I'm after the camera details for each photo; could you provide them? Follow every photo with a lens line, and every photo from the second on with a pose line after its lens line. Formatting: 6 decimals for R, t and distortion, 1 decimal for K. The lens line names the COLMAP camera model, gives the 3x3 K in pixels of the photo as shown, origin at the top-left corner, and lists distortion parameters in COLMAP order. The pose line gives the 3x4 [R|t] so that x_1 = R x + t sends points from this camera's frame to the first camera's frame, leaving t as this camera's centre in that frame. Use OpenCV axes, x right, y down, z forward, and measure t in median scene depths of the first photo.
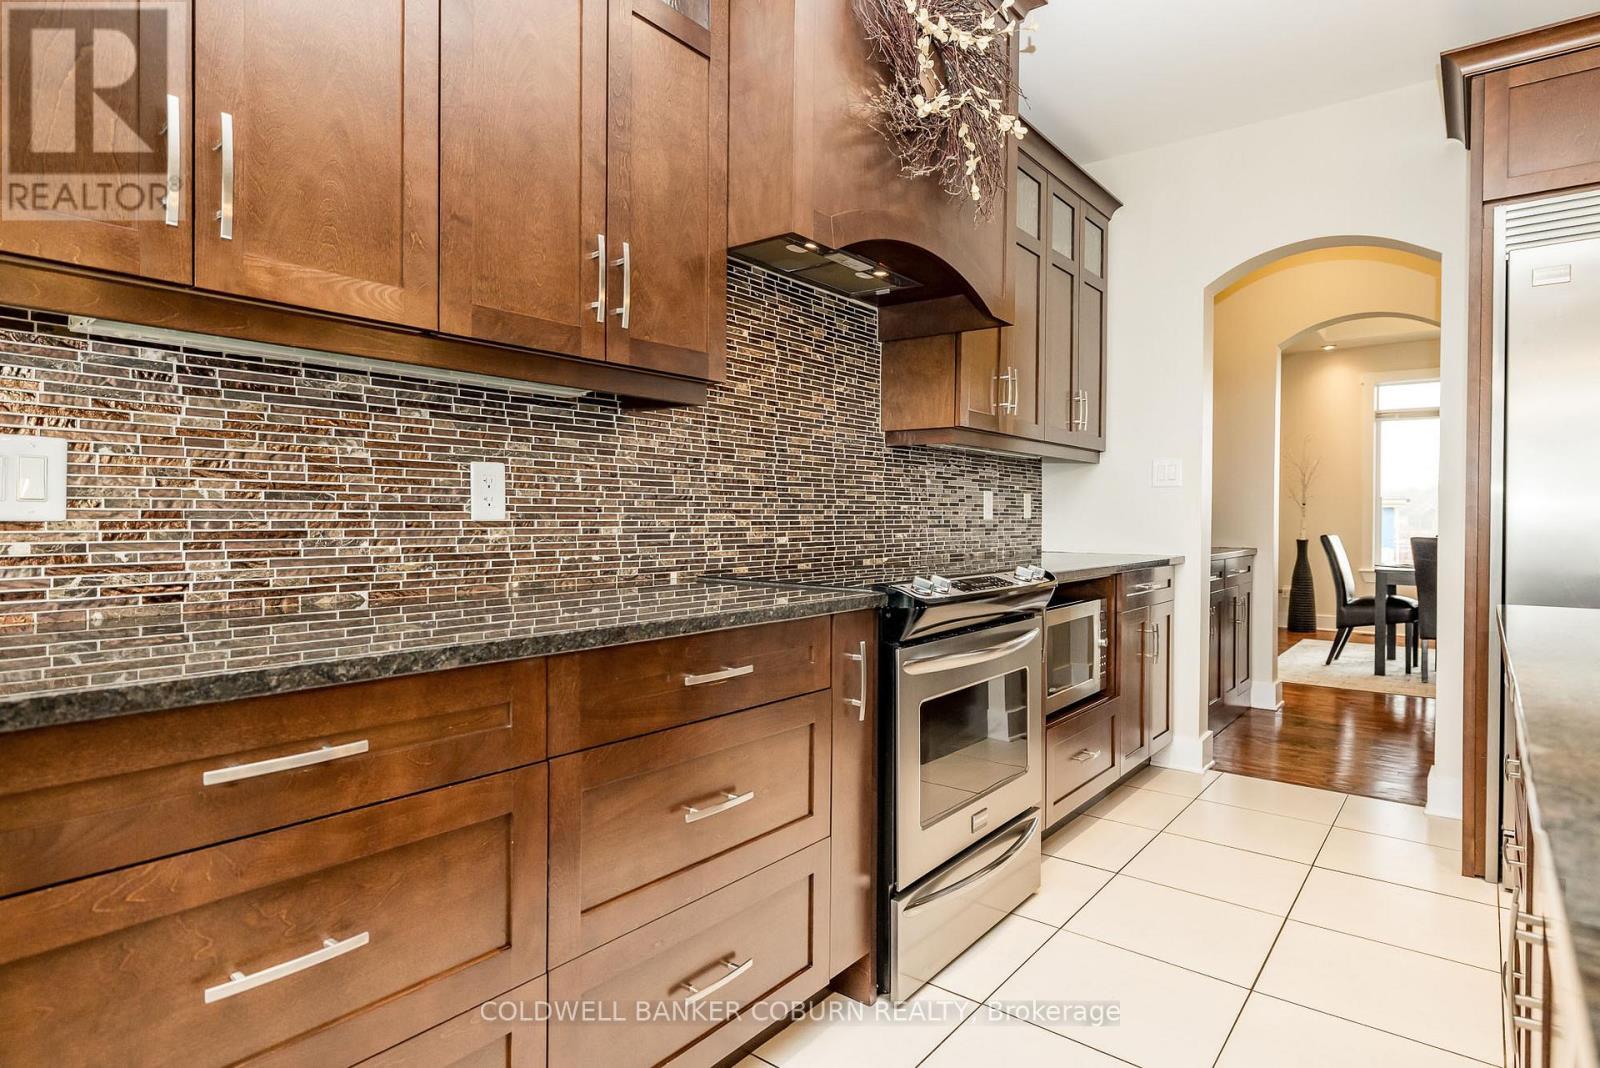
lens RADIAL K [[835.5, 0, 804.3], [0, 835.5, 529.0], [0, 0, 1]] dist [0.006169, 0.001169]
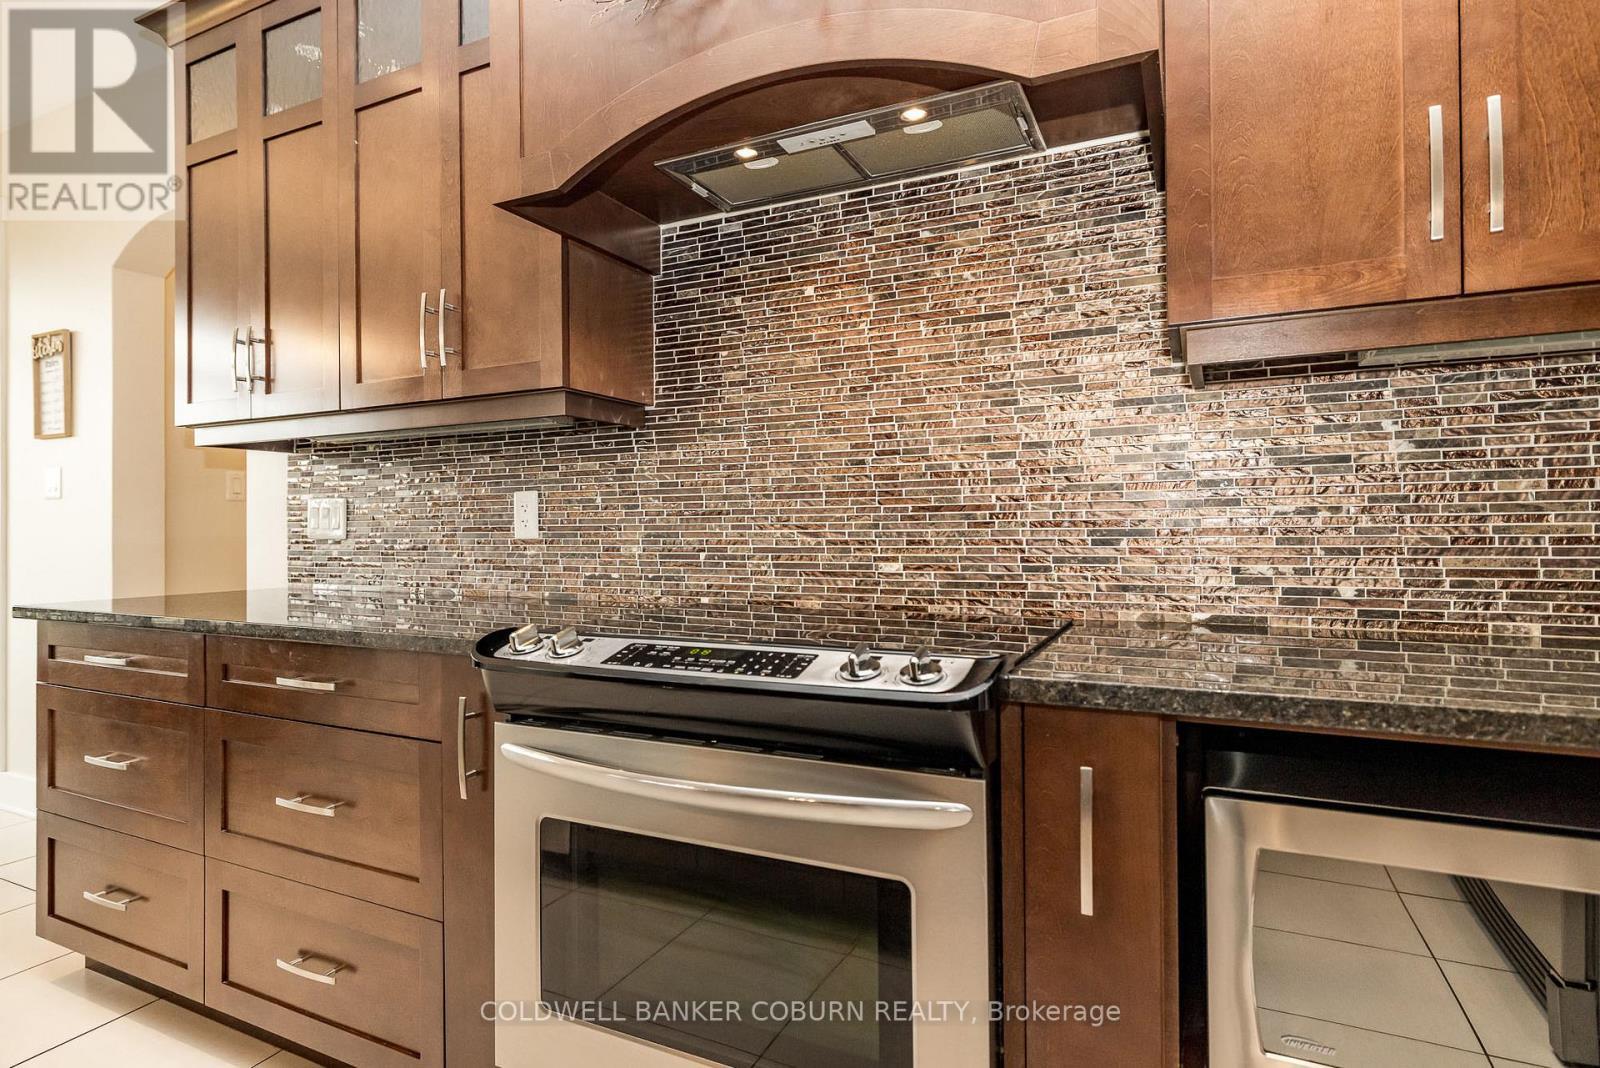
lens RADIAL K [[835.5, 0, 790.9], [0, 835.5, 526.5], [0, 0, 1]] dist [0.006169, 0.001169]
pose [[0.232315, -0.013868, -0.972542, 0.775138], [-0.007389, 0.999844, -0.016022, -0.010526], [0.972613, 0.010908, 0.232177, 0.955700]]
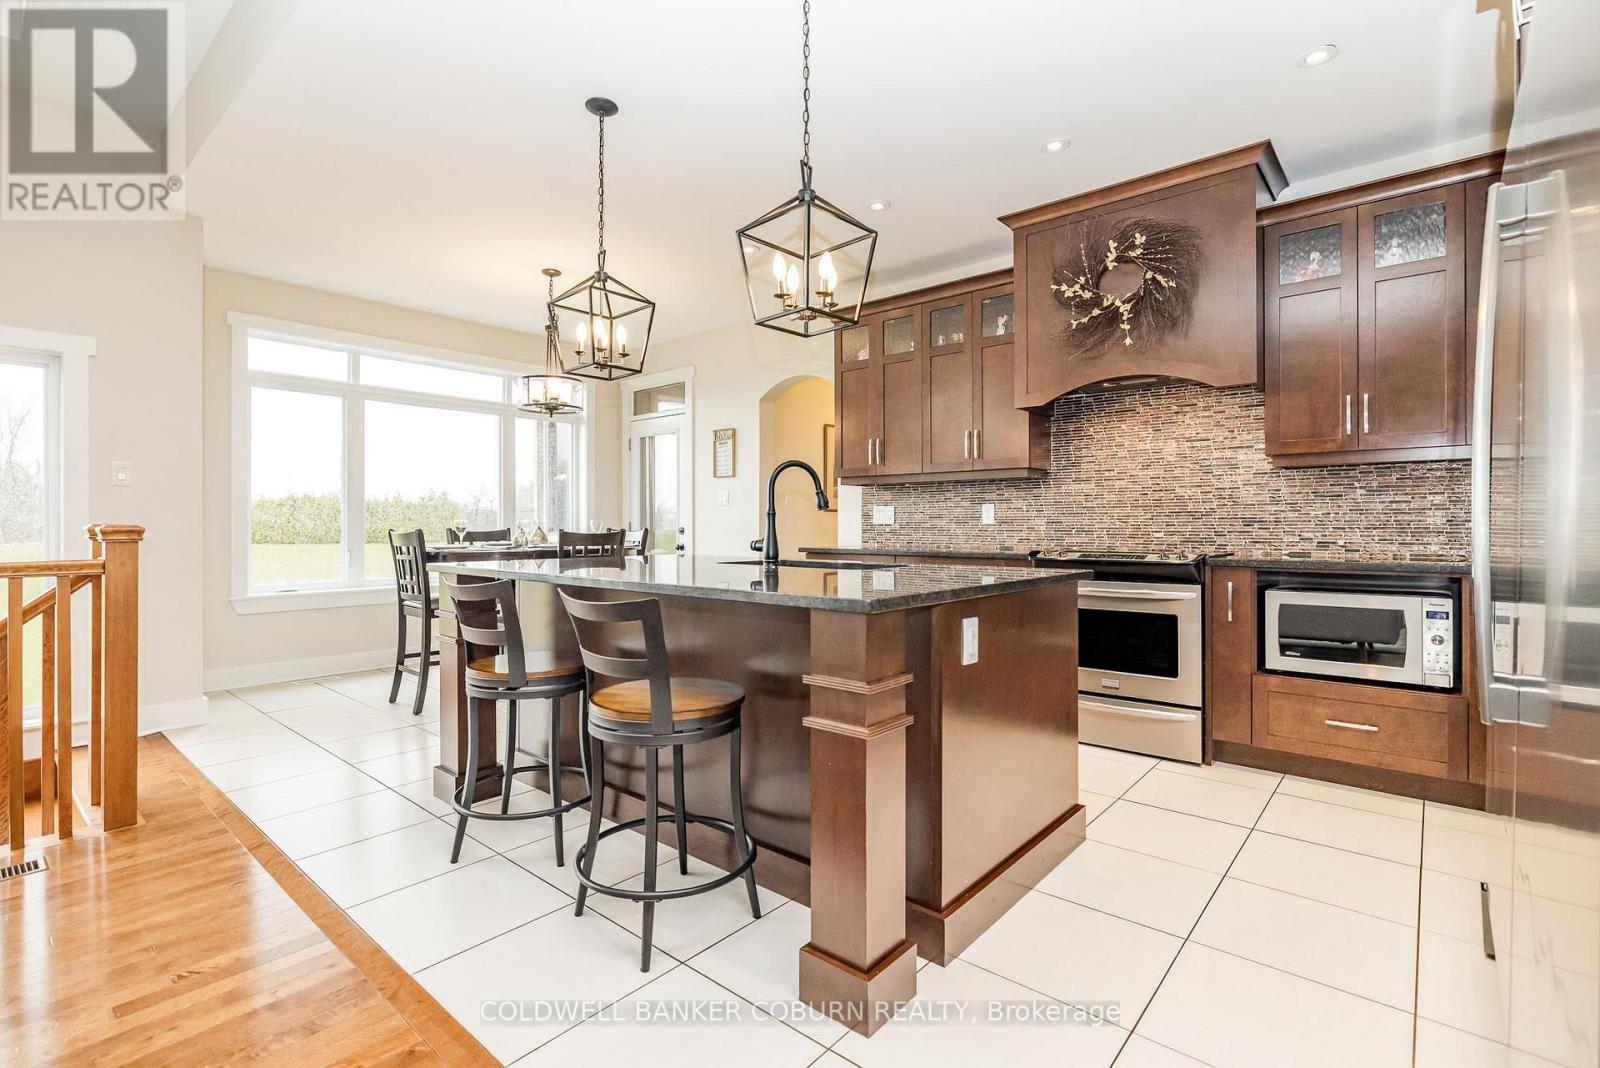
lens RADIAL K [[752.5, 0, 792.2], [0, 752.5, 526.9], [0, 0, 1]] dist [0.002954, 0.001084]
pose [[-0.024346, -0.007473, -0.999676, 1.983389], [-0.017820, 0.999816, -0.007040, 0.027222], [0.999545, 0.017643, -0.024475, 0.333556]]
